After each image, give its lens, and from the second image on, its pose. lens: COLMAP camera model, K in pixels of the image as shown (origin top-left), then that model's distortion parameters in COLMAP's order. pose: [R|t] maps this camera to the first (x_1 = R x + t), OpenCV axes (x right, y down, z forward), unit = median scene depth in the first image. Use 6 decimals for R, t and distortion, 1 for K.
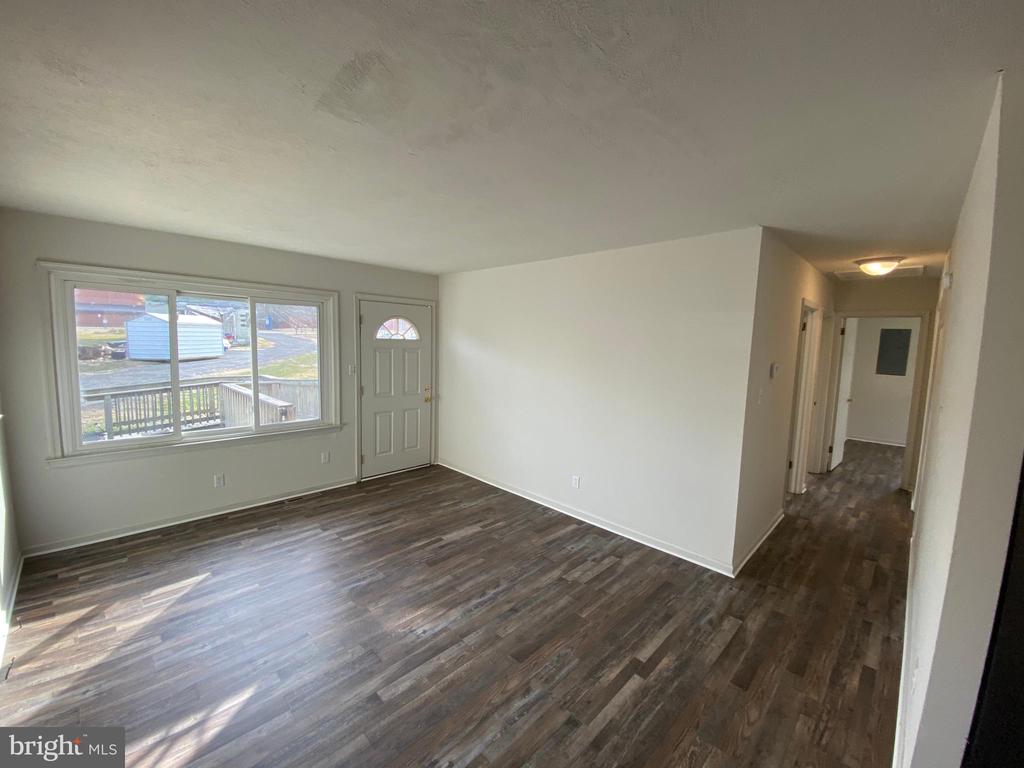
lens RADIAL K [[418.0, 0, 511.1], [0, 418.0, 385.3], [0, 0, 1]] dist [0.033132, -0.022228]
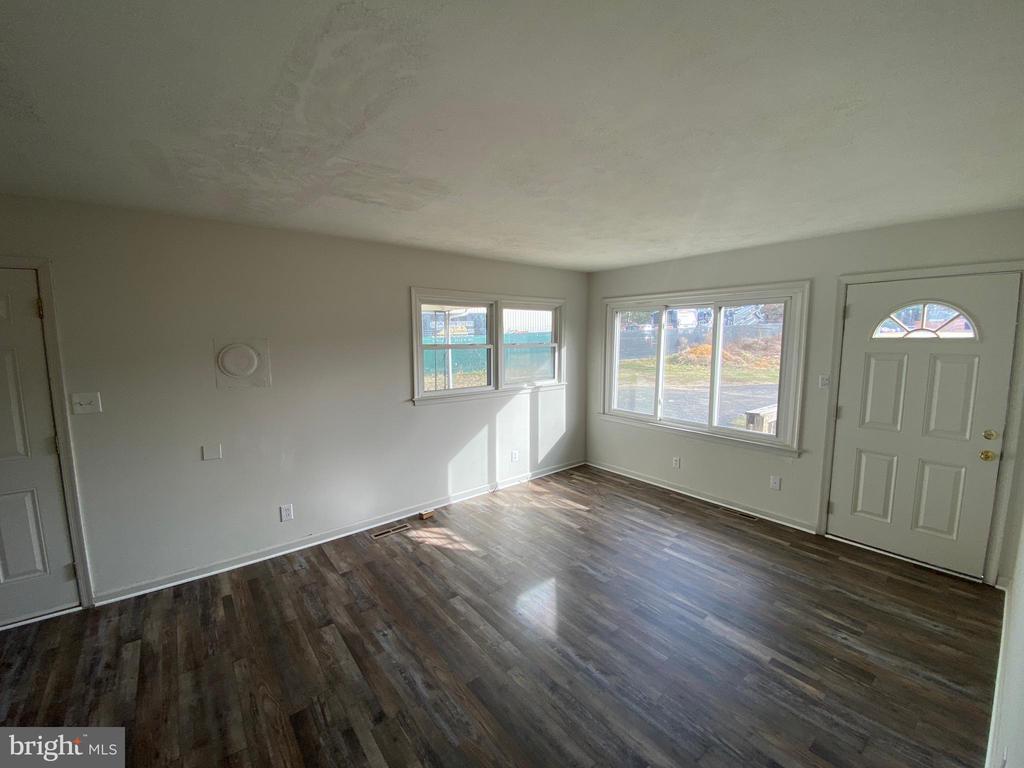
lens RADIAL K [[418.0, 0, 511.1], [0, 418.0, 385.3], [0, 0, 1]] dist [0.033132, -0.022228]
pose [[-0.112031, 0.089359, -0.989679, 0.582209], [-0.103997, 0.989425, 0.101108, -0.067571], [0.988248, 0.114251, -0.101554, 0.742296]]
